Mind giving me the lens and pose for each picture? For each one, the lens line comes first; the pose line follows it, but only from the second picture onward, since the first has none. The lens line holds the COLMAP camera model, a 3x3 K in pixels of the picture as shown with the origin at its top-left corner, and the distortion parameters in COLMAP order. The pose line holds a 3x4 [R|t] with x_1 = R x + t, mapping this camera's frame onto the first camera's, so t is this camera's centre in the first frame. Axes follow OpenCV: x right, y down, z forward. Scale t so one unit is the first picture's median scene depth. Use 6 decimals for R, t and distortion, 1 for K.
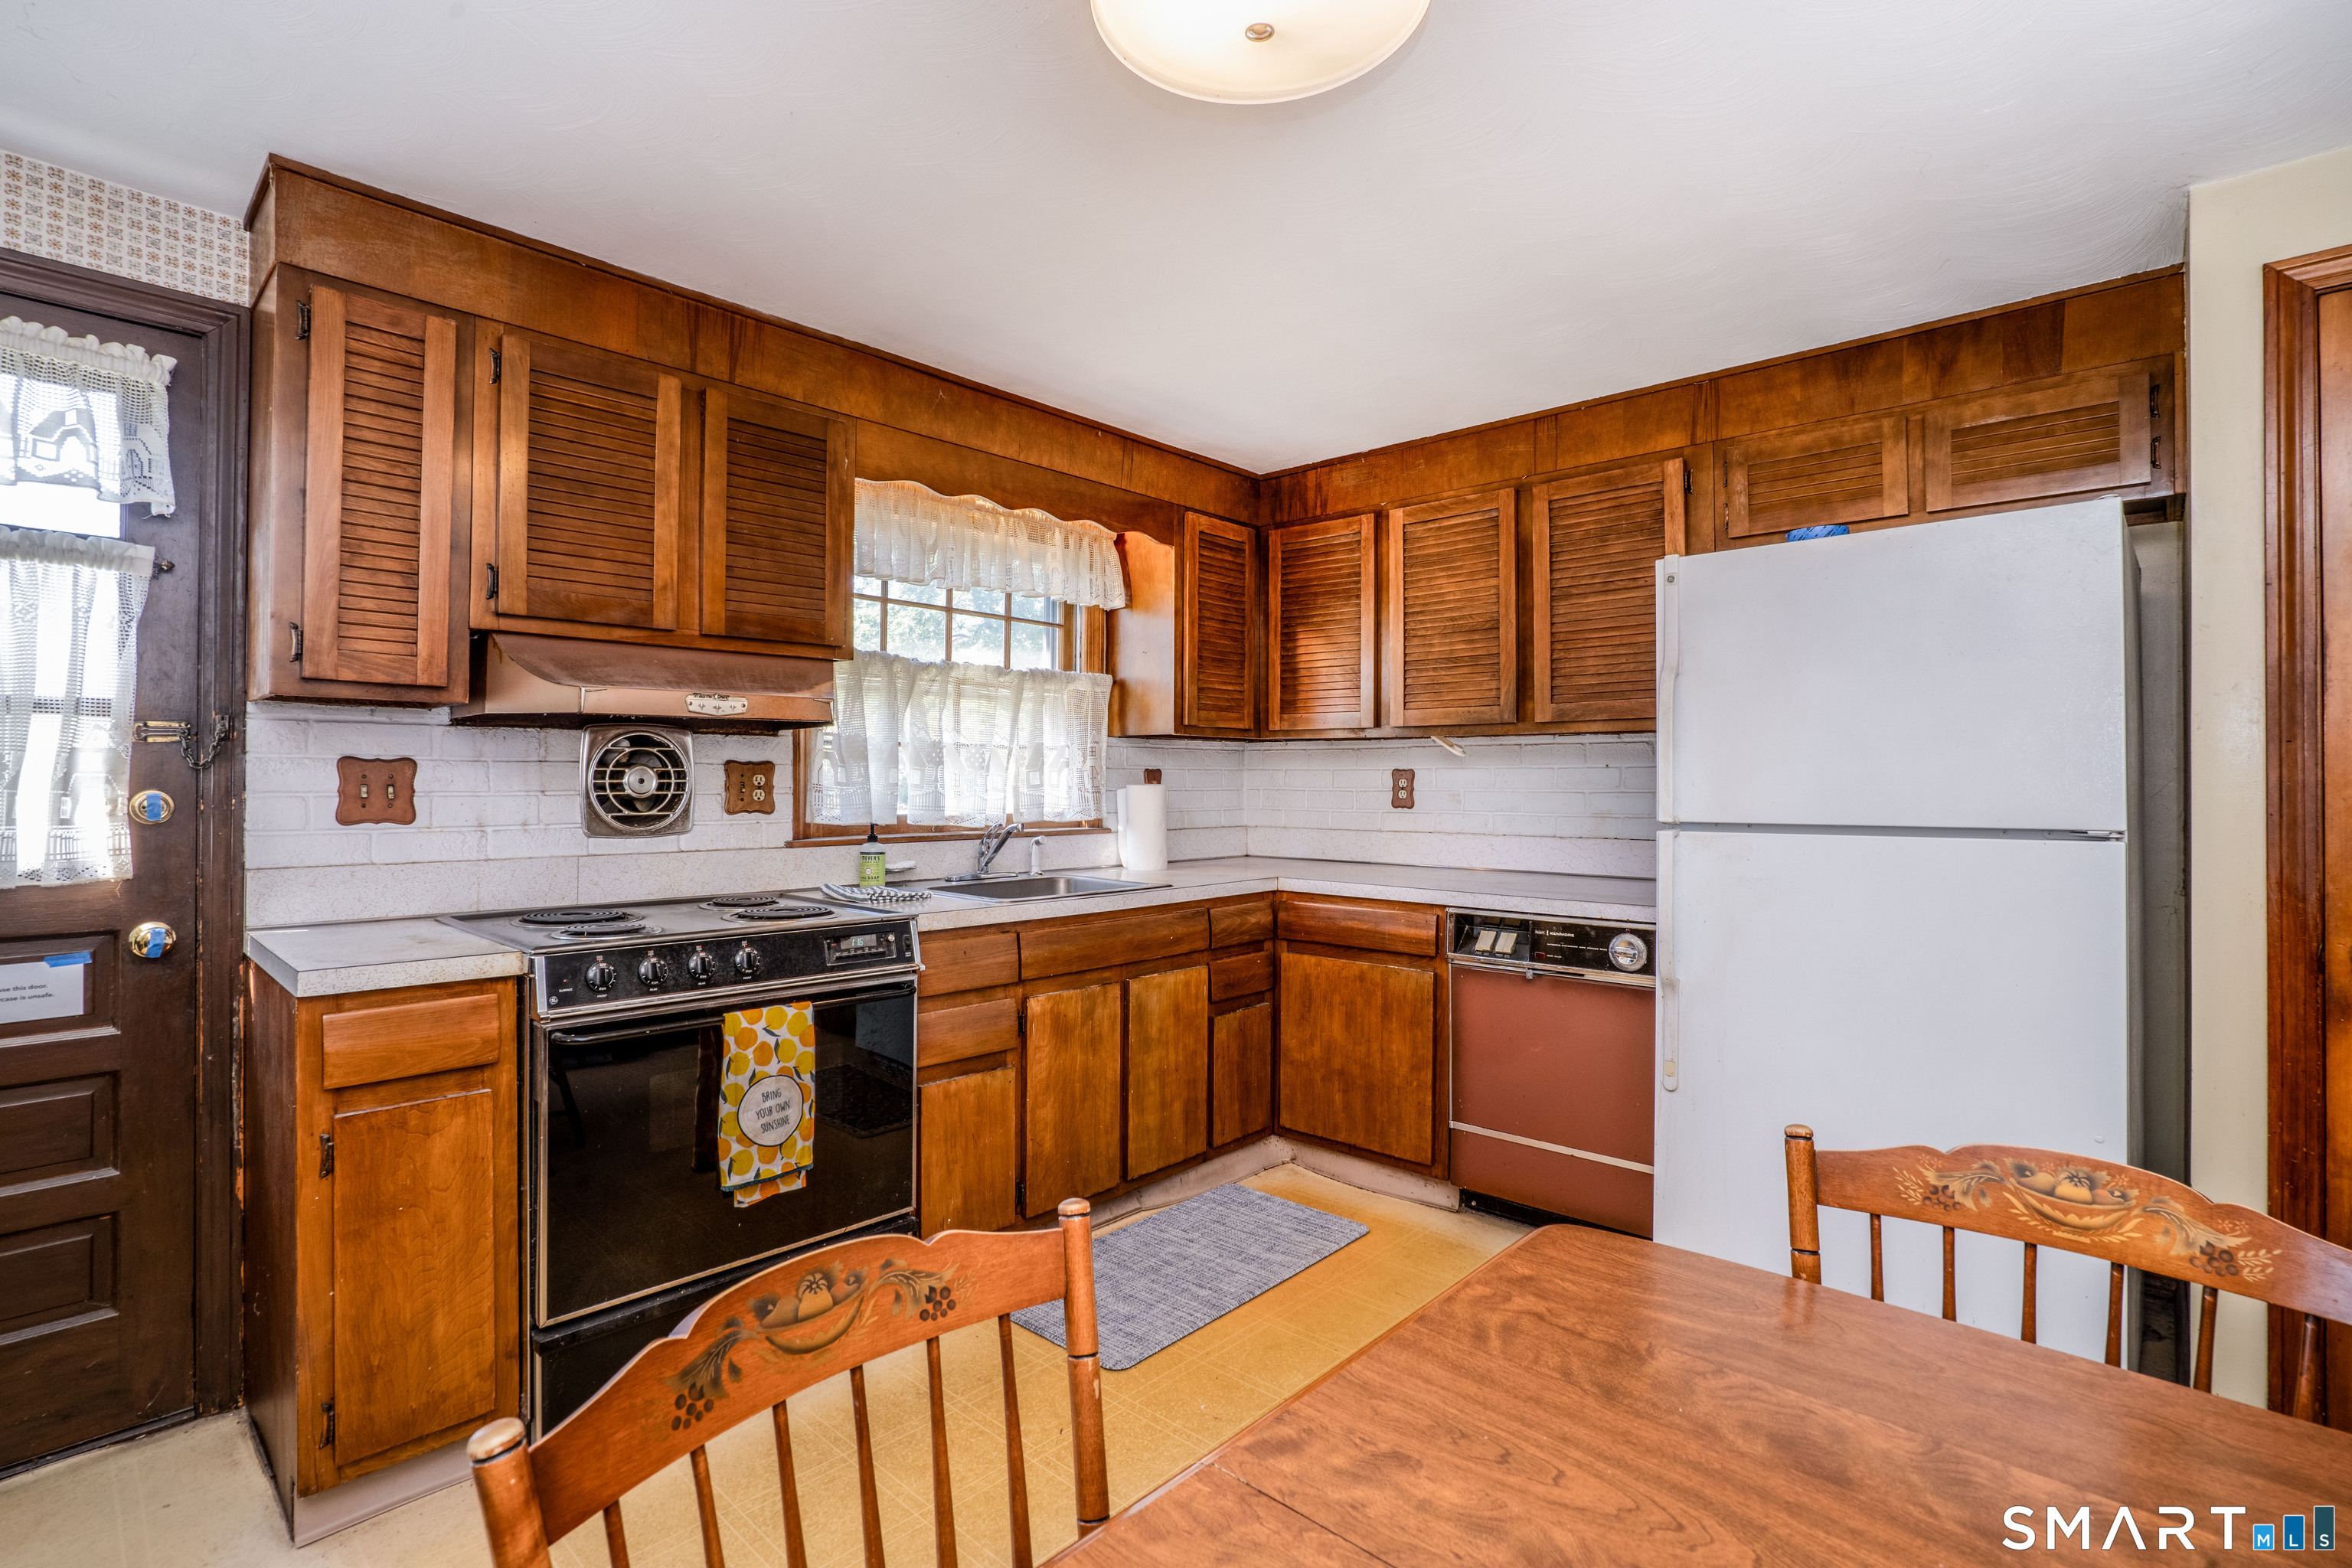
lens RADIAL K [[1111.5, 0, 1163.1], [0, 1111.5, 766.4], [0, 0, 1]] dist [-0.029484, 0.004810]
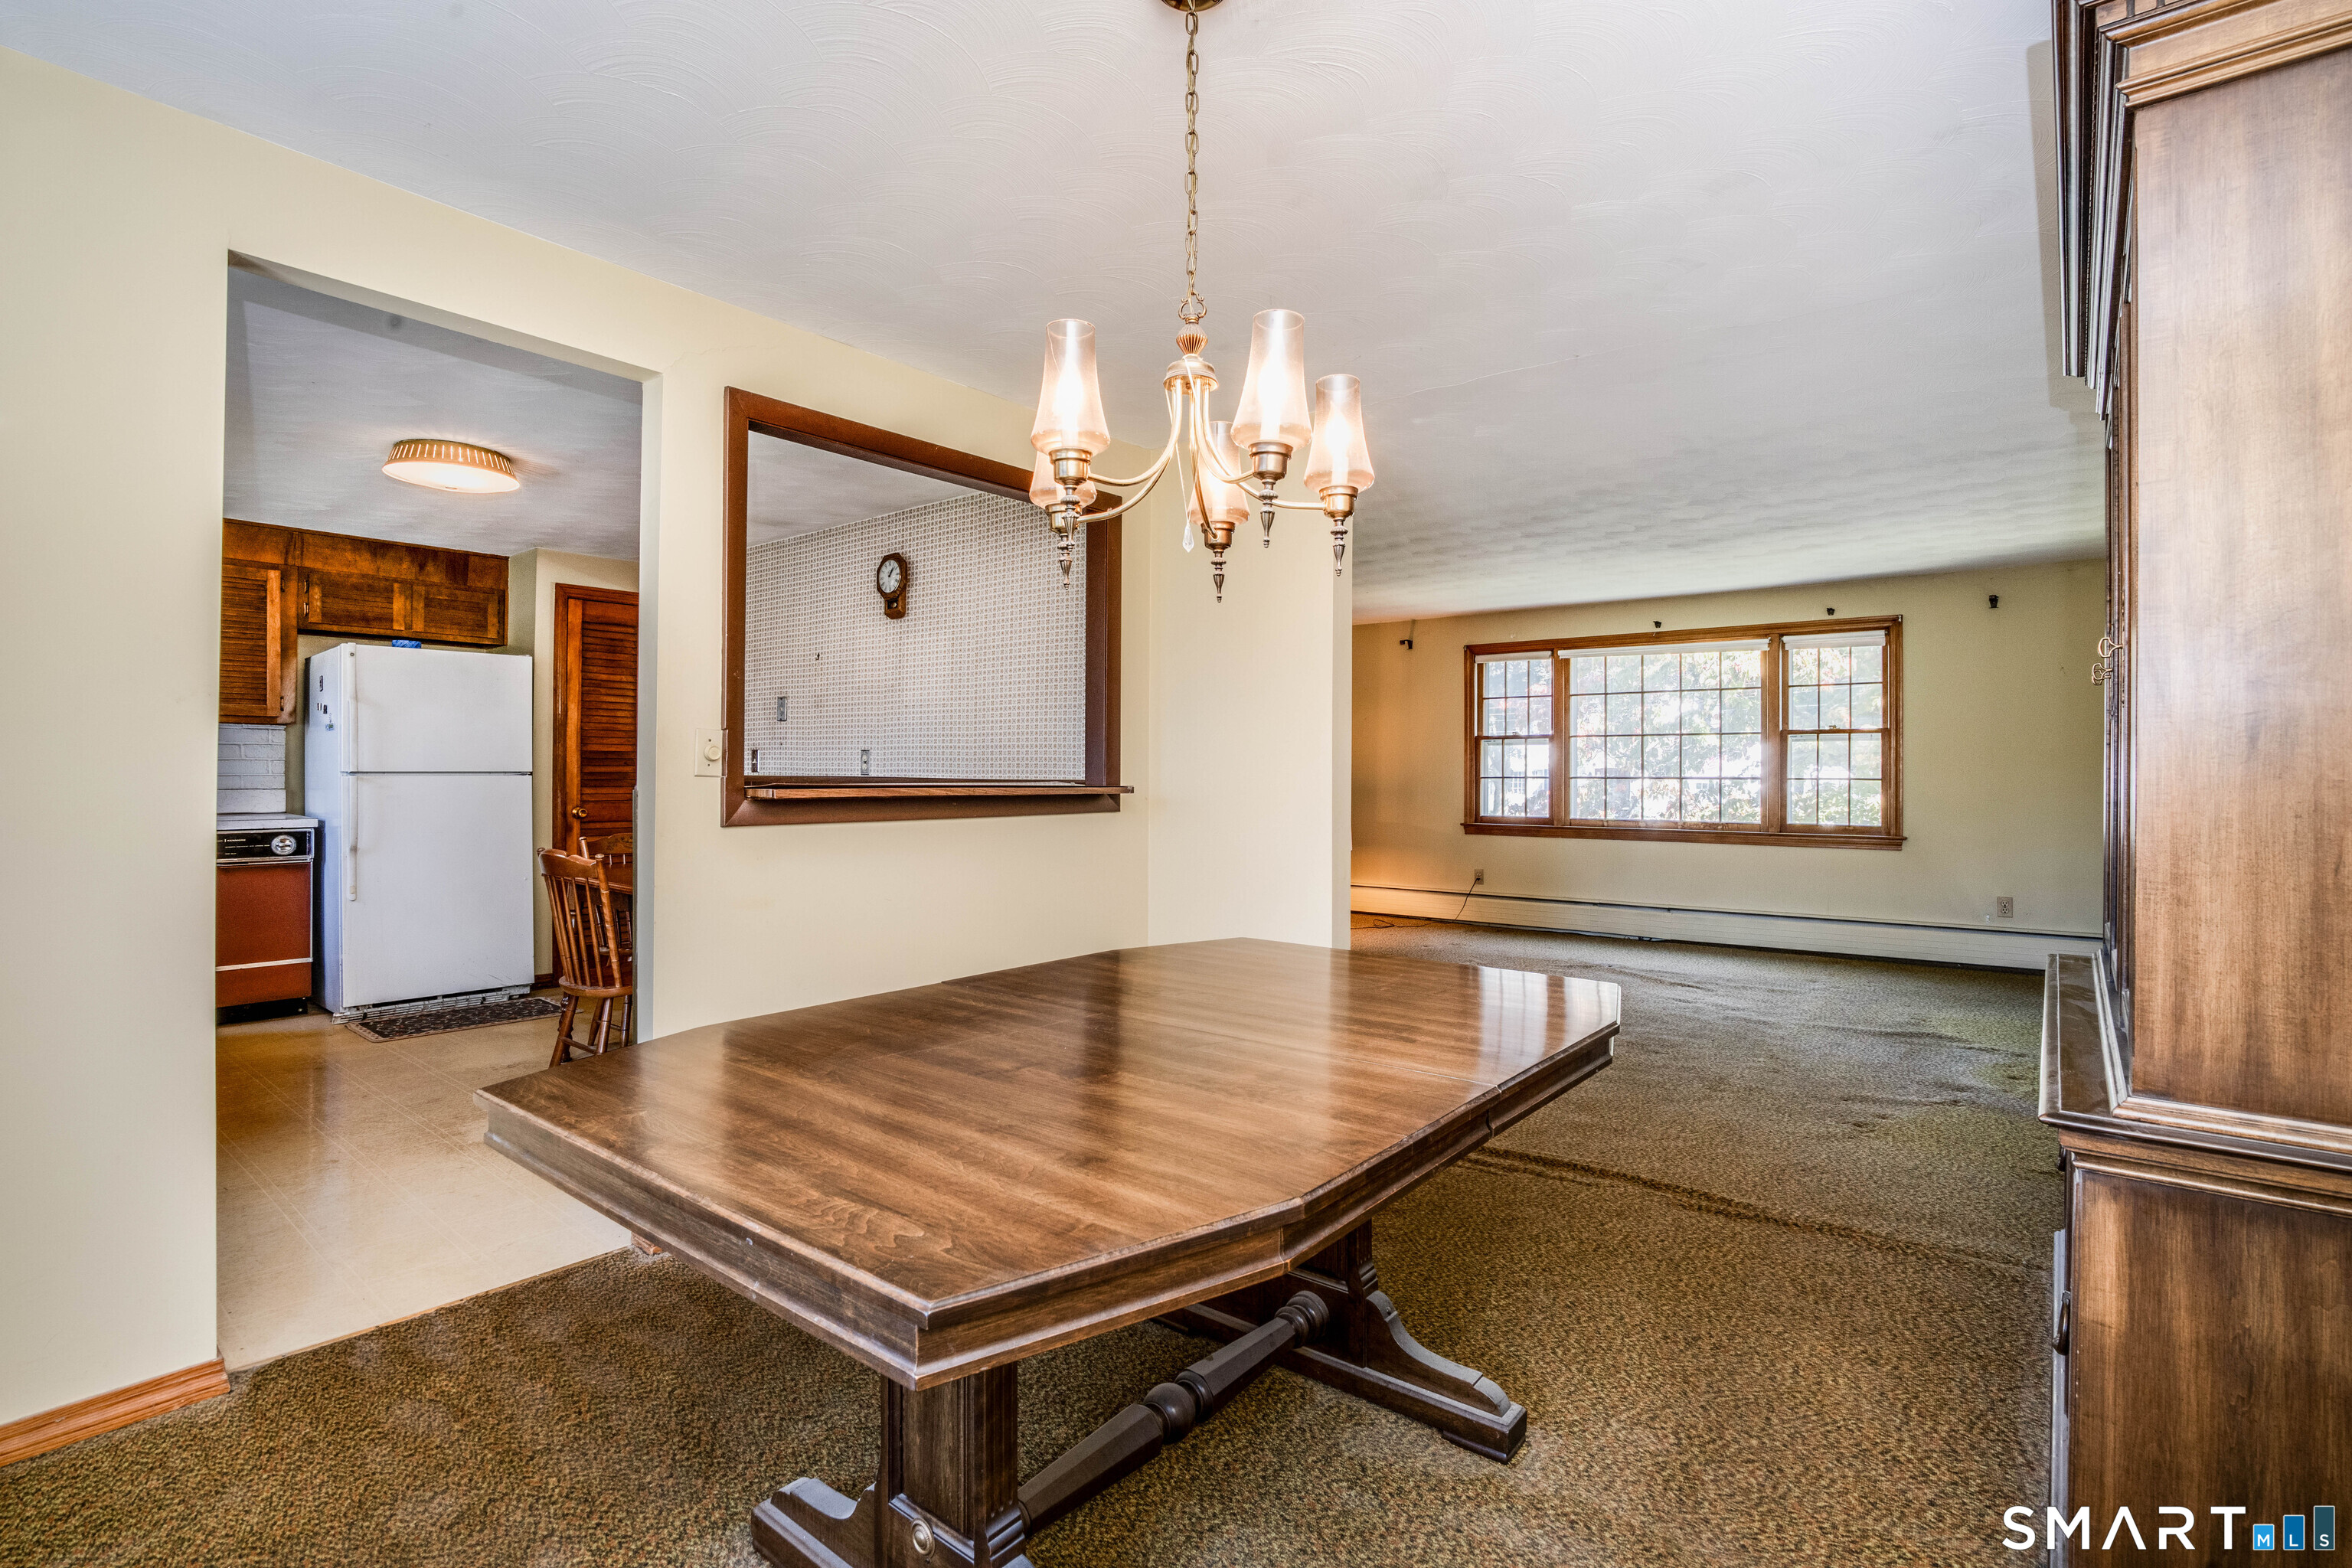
lens RADIAL K [[1135.1, 0, 1163.2], [0, 1135.1, 781.2], [0, 0, 1]] dist [-0.033897, 0.004703]
pose [[-0.053534, -0.001637, 0.998565, -1.488719], [-0.014000, 0.999902, 0.000888, 0.040322], [-0.998468, -0.013933, -0.053552, -0.350759]]
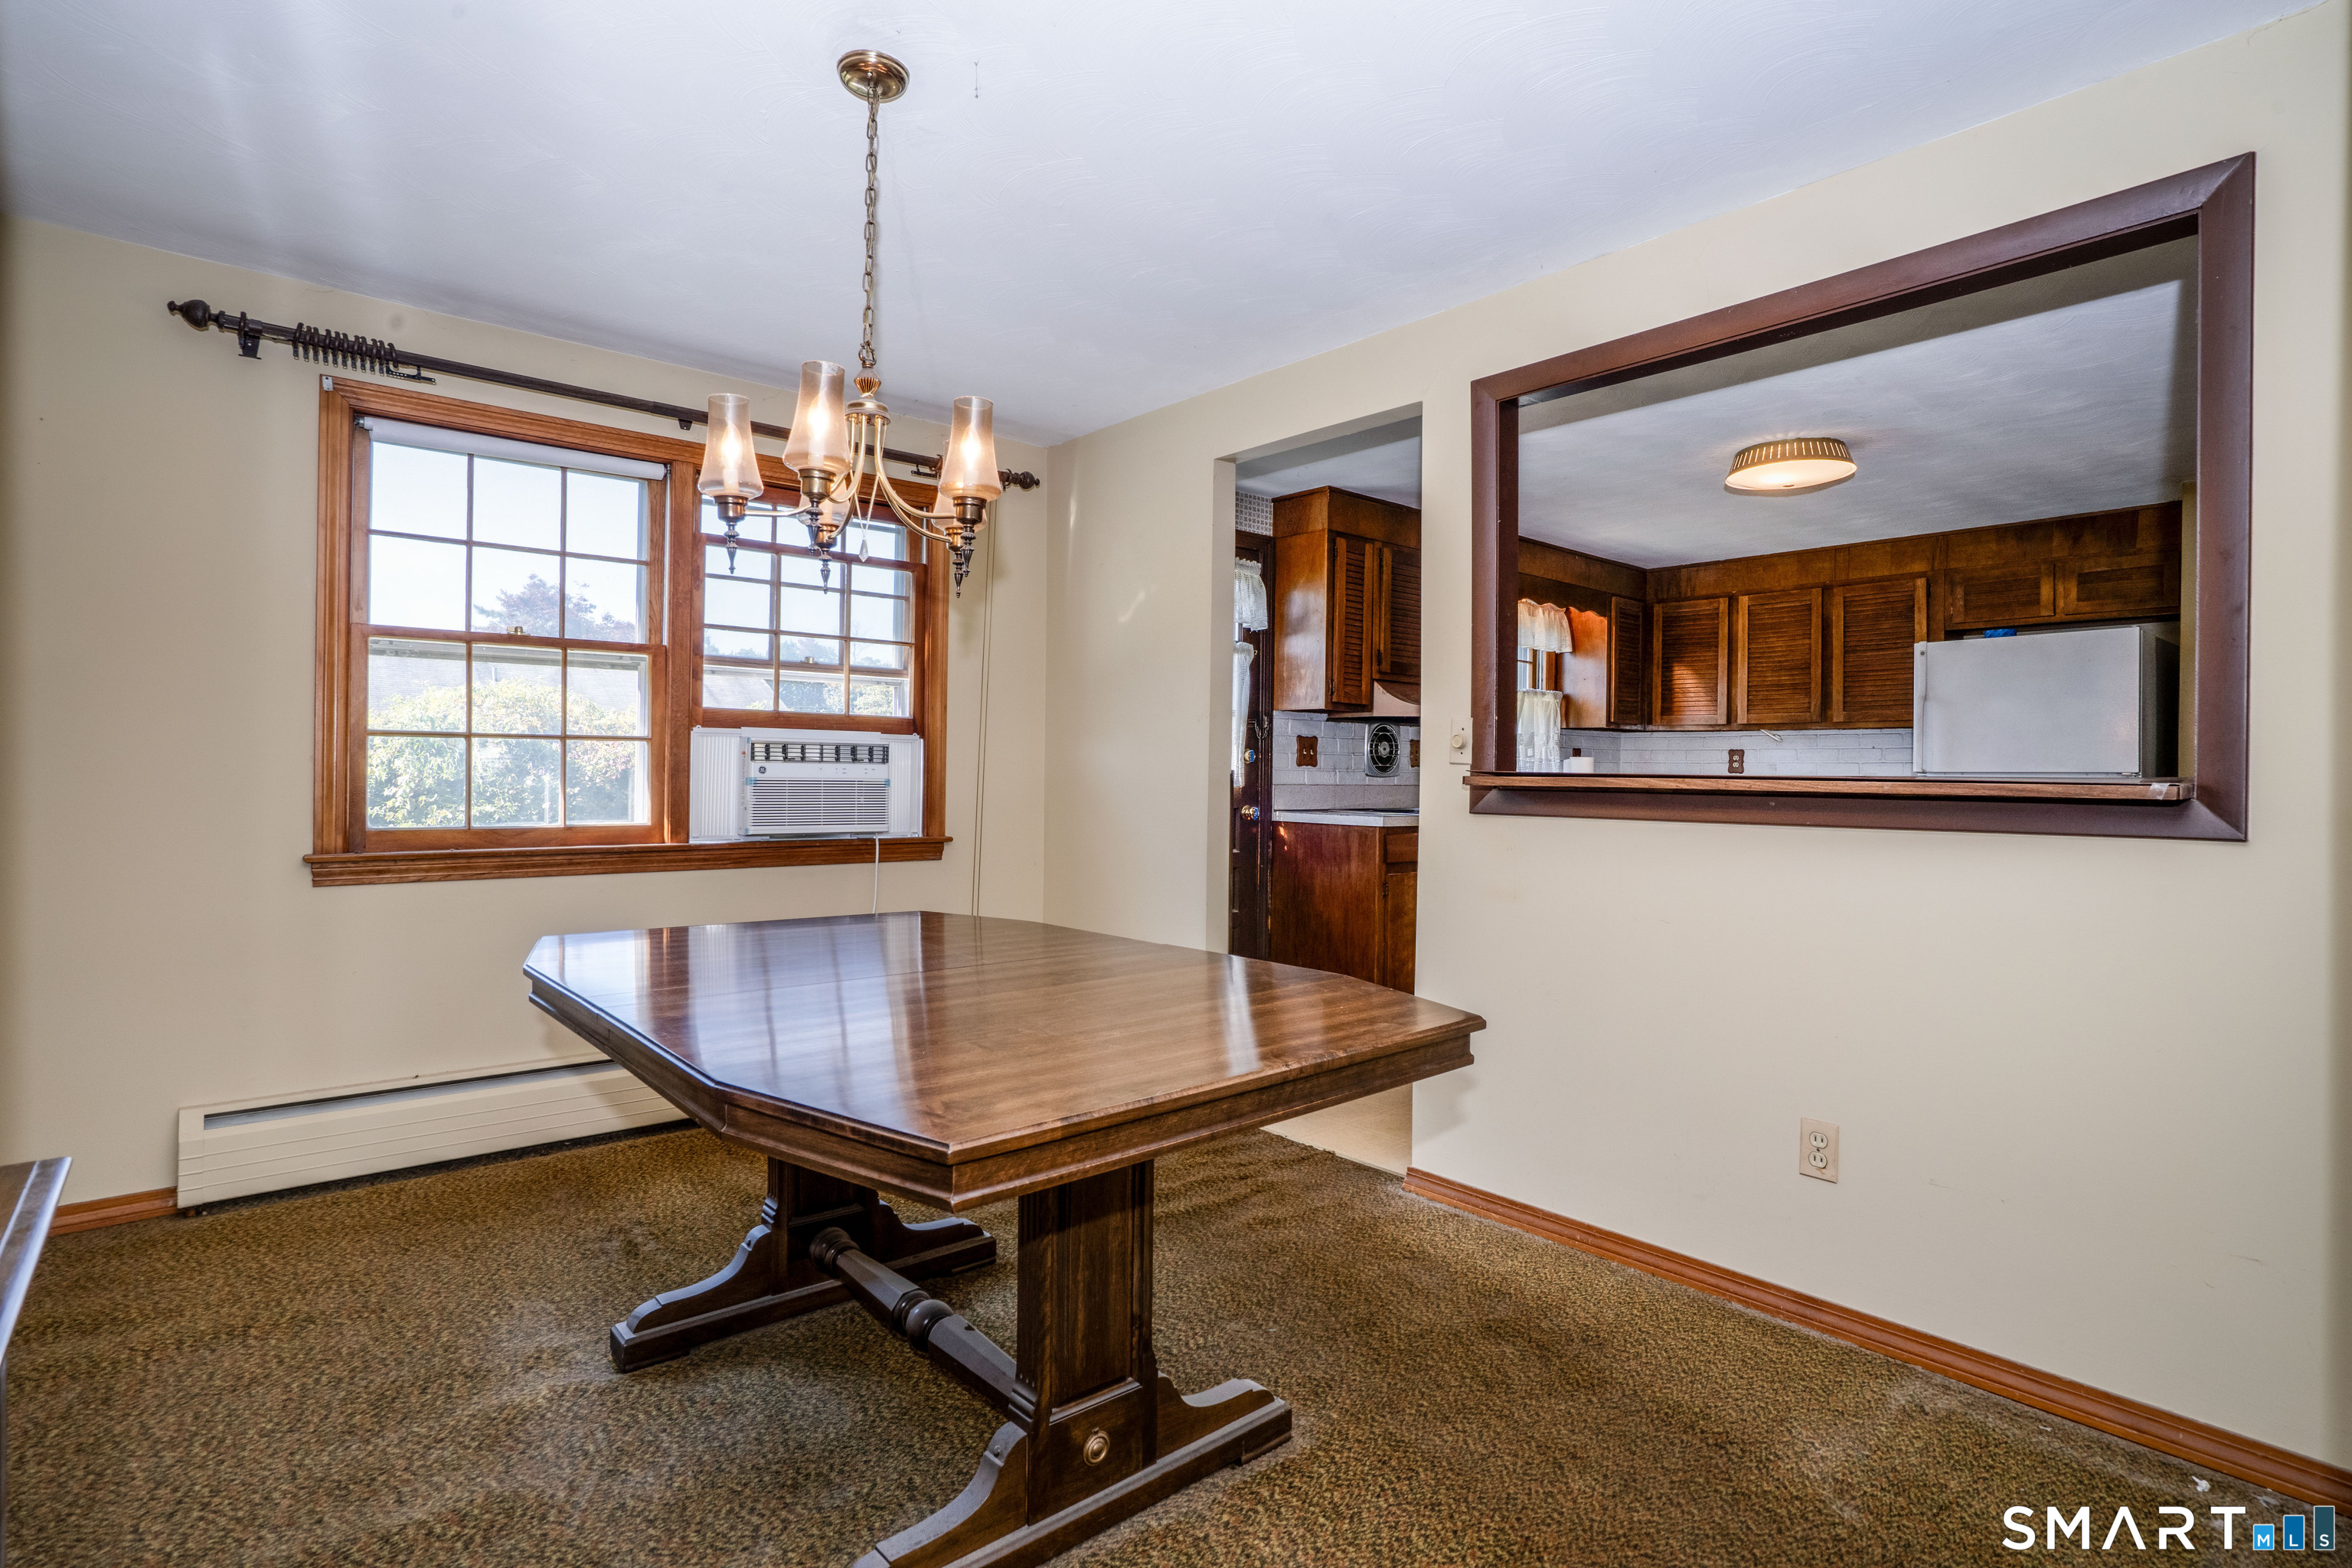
lens RADIAL K [[1135.1, 0, 1166.4], [0, 1135.1, 775.4], [0, 0, 1]] dist [-0.033897, 0.004703]
pose [[0.993170, 0.010034, -0.116240, -0.599442], [-0.008313, 0.999849, 0.015278, 0.031606], [0.116376, -0.014207, 0.993104, -1.056998]]
